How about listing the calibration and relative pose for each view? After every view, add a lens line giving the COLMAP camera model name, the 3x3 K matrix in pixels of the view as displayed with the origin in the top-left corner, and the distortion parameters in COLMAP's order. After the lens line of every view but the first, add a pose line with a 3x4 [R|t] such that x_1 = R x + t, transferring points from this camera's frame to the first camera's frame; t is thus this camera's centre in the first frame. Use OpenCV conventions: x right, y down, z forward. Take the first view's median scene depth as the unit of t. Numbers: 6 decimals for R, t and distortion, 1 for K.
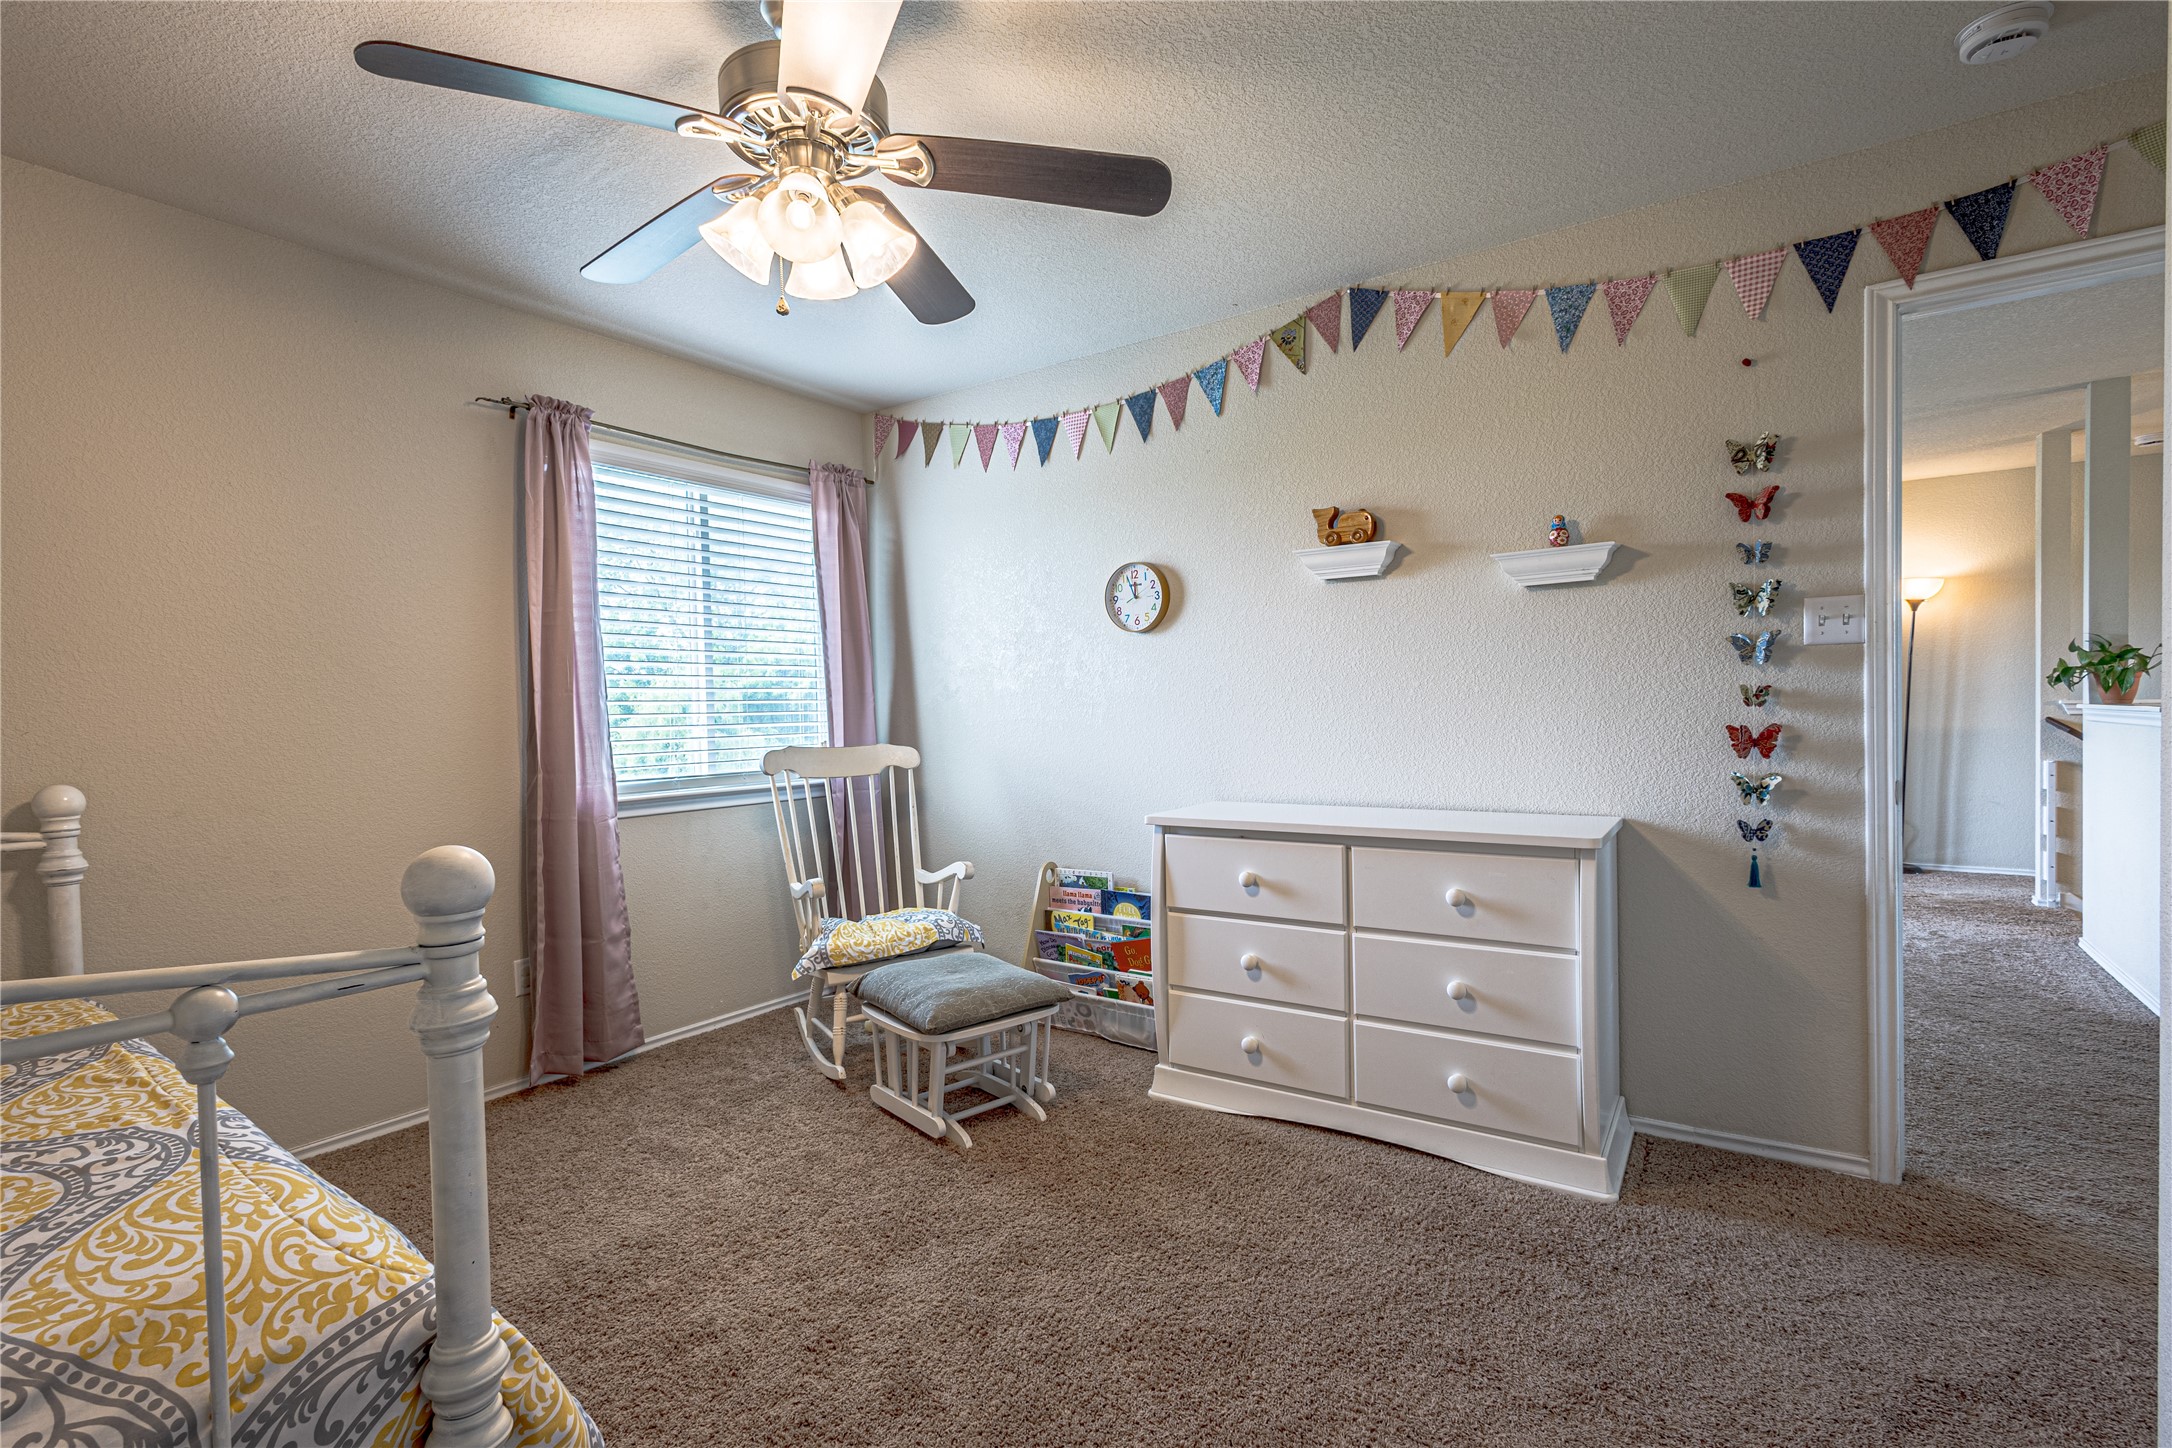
lens RADIAL K [[992.7, 0, 1082.4], [0, 992.7, 722.7], [0, 0, 1]] dist [0.014245, -0.004351]
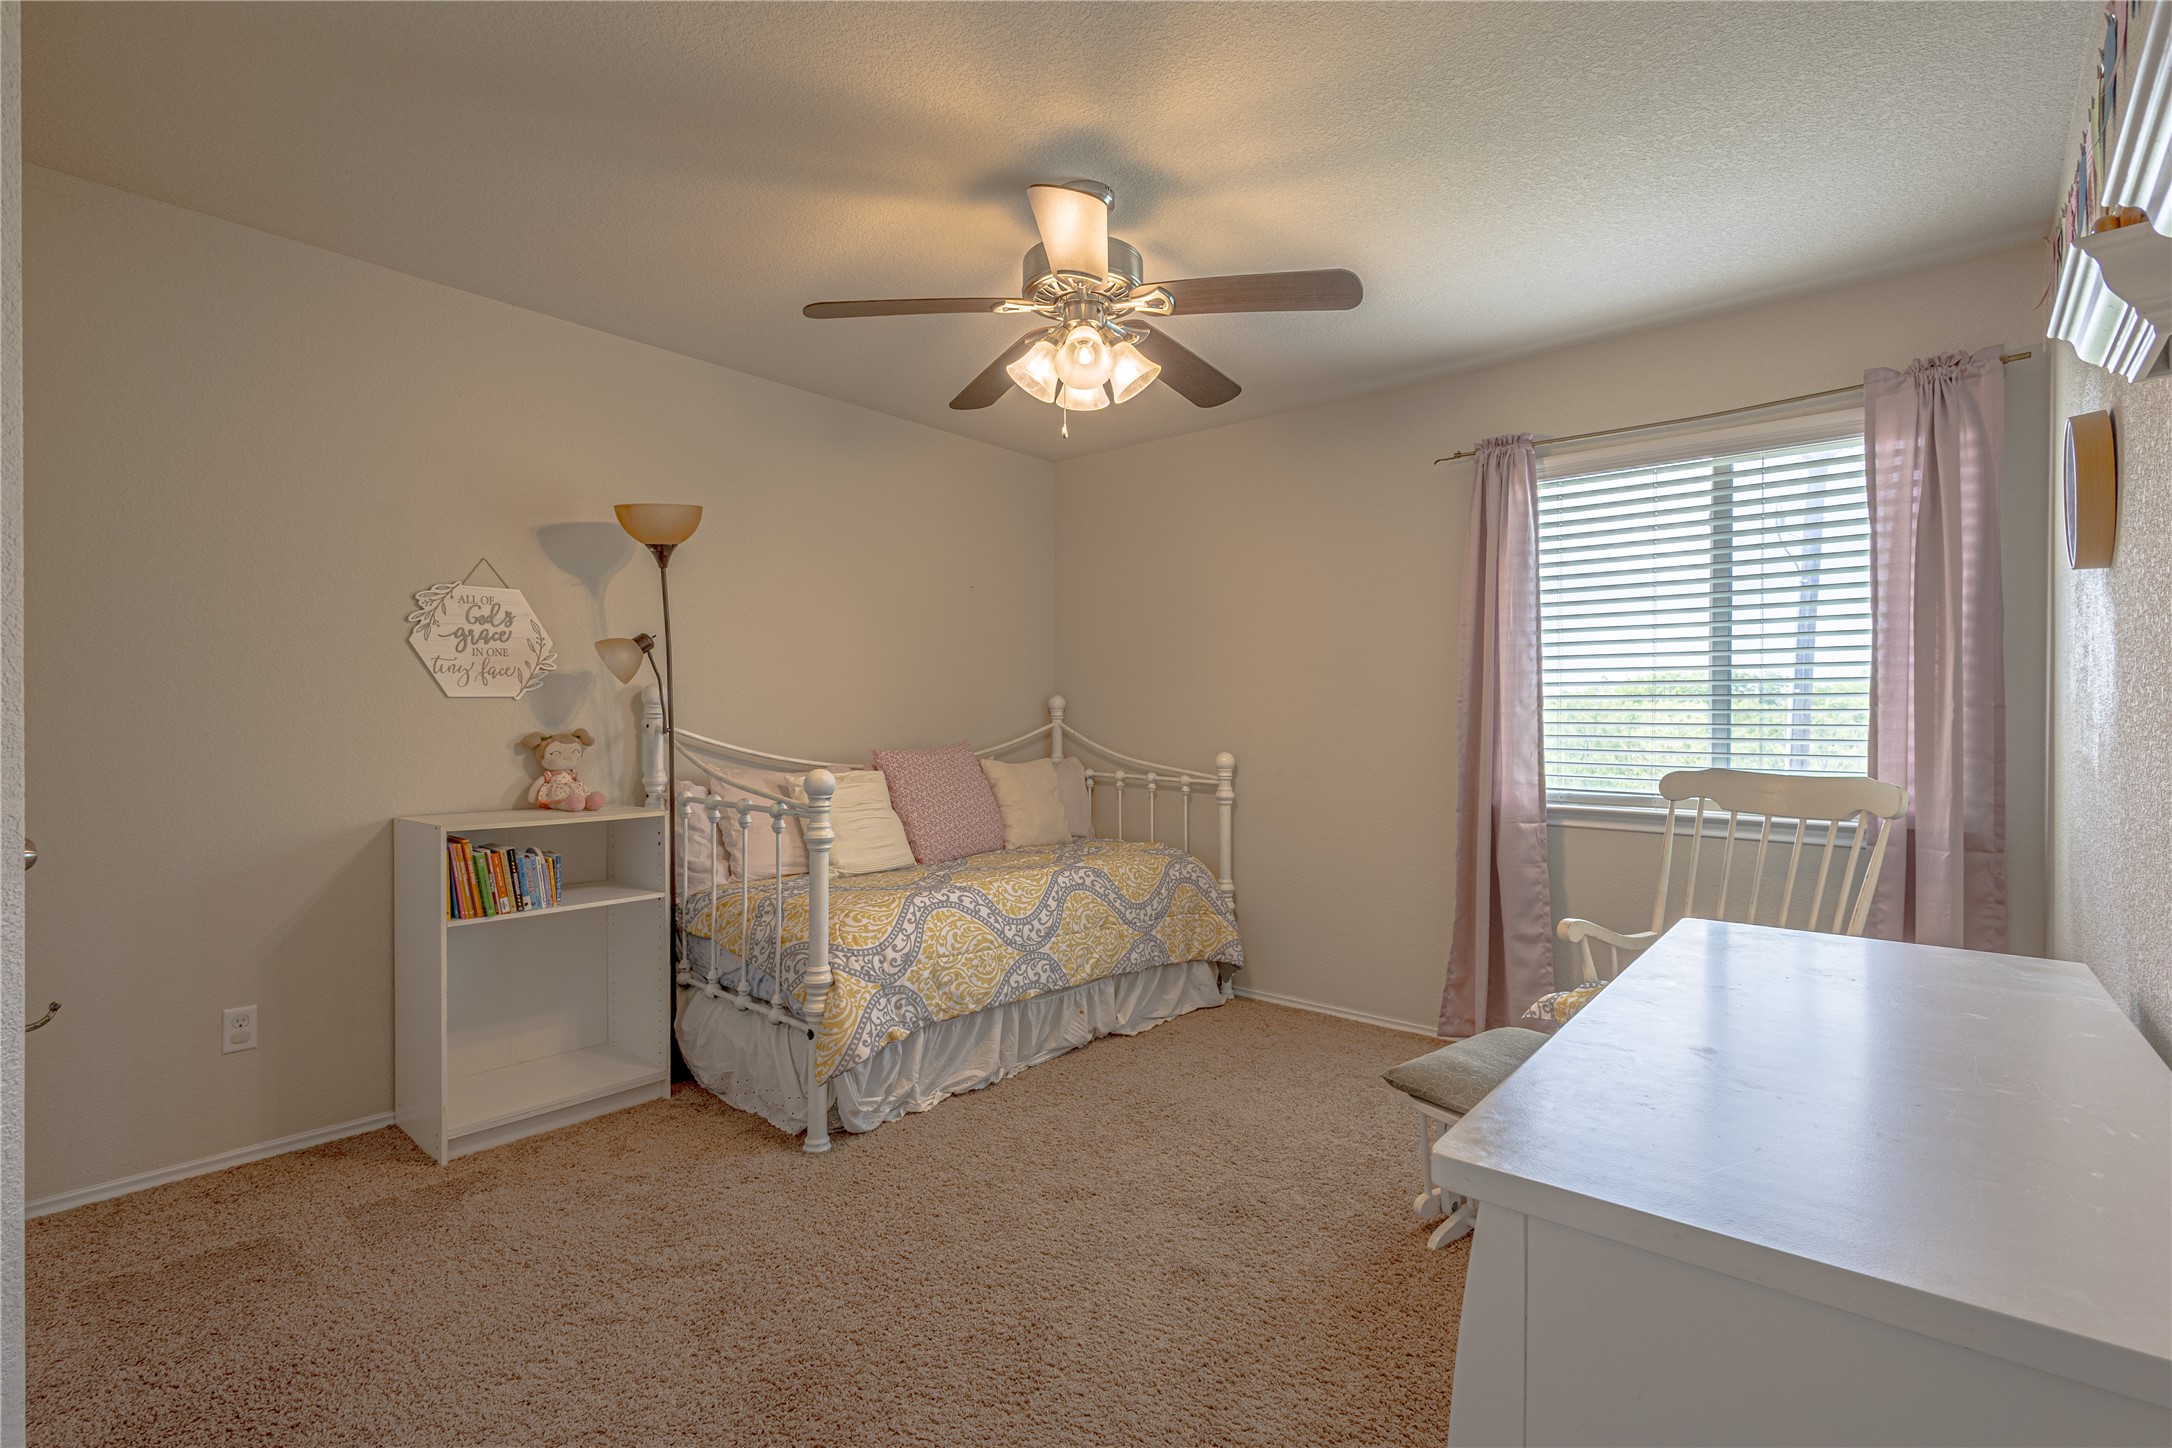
lens RADIAL K [[992.7, 0, 1083.0], [0, 992.7, 719.9], [0, 0, 1]] dist [0.014245, -0.004351]
pose [[-0.101180, 0.018700, -0.994692, 0.609057], [-0.026526, 0.999417, 0.021487, -0.021702], [0.994514, 0.028559, -0.100625, 0.649204]]
